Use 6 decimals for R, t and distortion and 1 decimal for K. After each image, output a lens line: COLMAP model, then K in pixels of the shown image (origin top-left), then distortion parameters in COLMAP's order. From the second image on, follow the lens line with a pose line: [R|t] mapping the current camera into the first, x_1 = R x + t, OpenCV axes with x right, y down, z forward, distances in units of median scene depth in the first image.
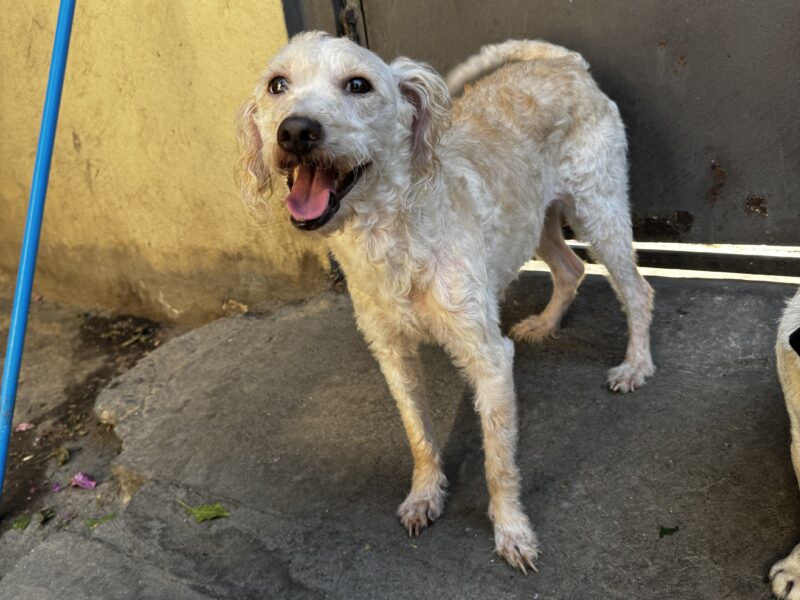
lens RADIAL K [[702.5, 0, 401.1], [0, 702.5, 299.2], [0, 0, 1]] dist [0.020684, -0.056959]
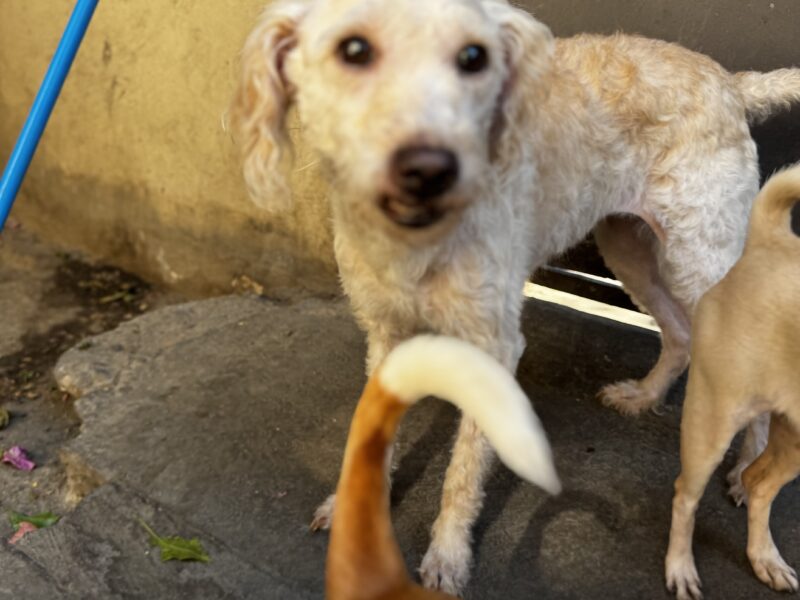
lens RADIAL K [[702.5, 0, 394.3], [0, 702.5, 296.1], [0, 0, 1]] dist [0.020684, -0.056959]
pose [[0.974184, 0.224175, 0.026673, -0.104684], [-0.223113, 0.974060, -0.037779, 0.019410], [-0.034451, 0.030853, 0.998930, 0.196319]]
